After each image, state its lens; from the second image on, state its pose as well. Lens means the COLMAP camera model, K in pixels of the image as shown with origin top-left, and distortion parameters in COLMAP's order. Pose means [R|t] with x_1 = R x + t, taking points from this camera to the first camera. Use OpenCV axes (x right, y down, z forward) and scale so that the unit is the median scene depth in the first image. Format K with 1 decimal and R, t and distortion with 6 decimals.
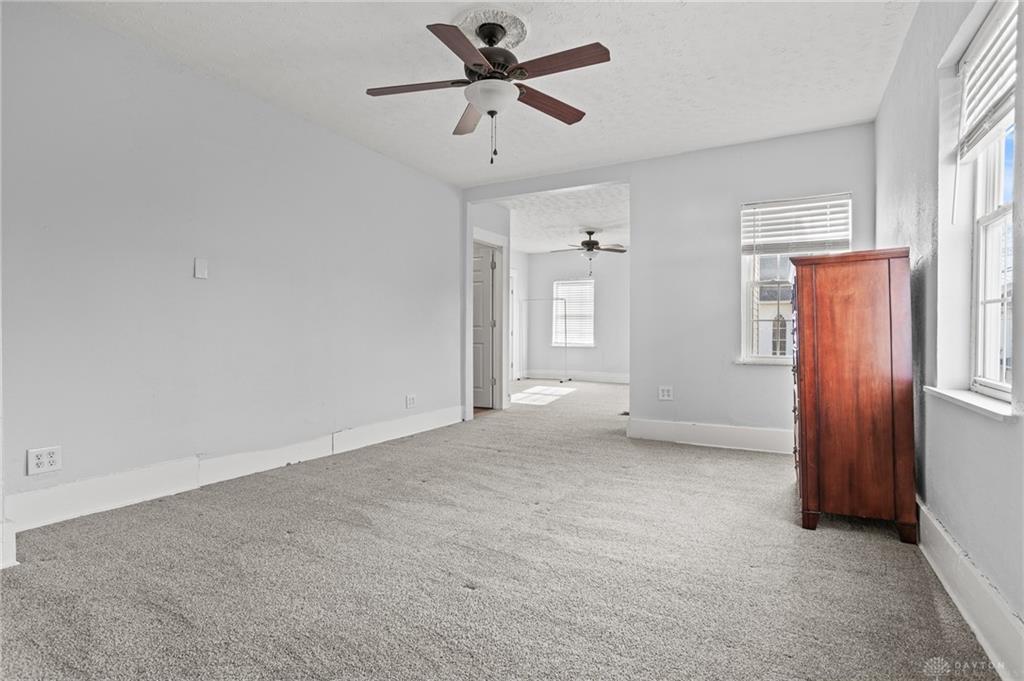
lens RADIAL K [[505.5, 0, 515.2], [0, 505.5, 330.9], [0, 0, 1]] dist [-0.058879, 0.038193]
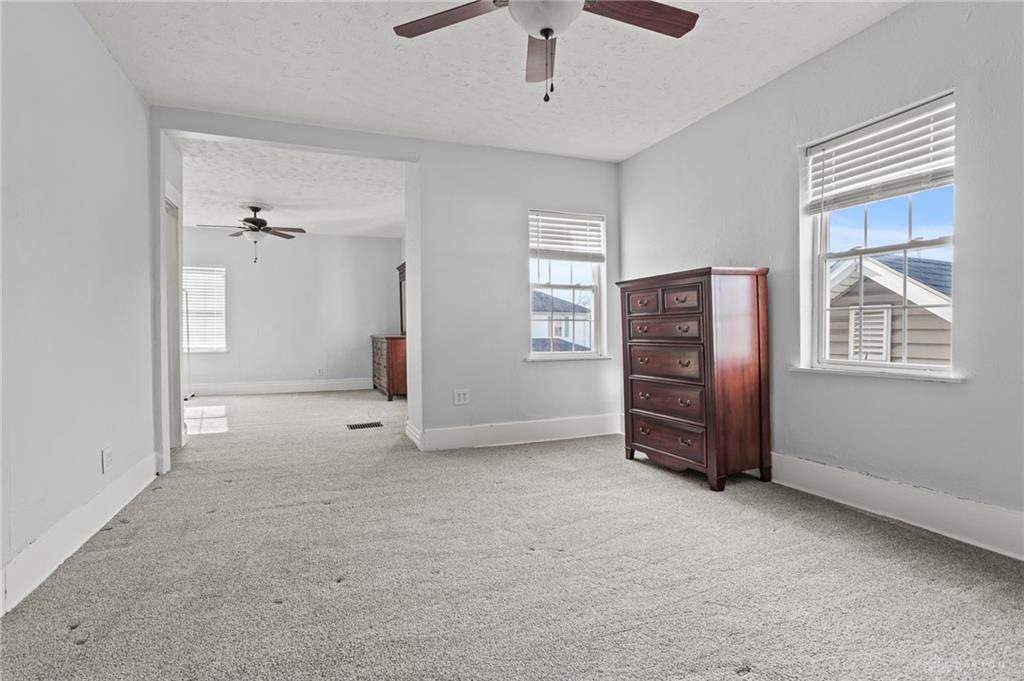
lens RADIAL K [[505.5, 0, 515.2], [0, 505.5, 330.9], [0, 0, 1]] dist [-0.058879, 0.038193]
pose [[0.637124, -0.006617, 0.770733, -0.408012], [0.006718, 0.999973, 0.003032, -0.000890], [-0.770732, 0.003246, 0.637151, 0.365647]]
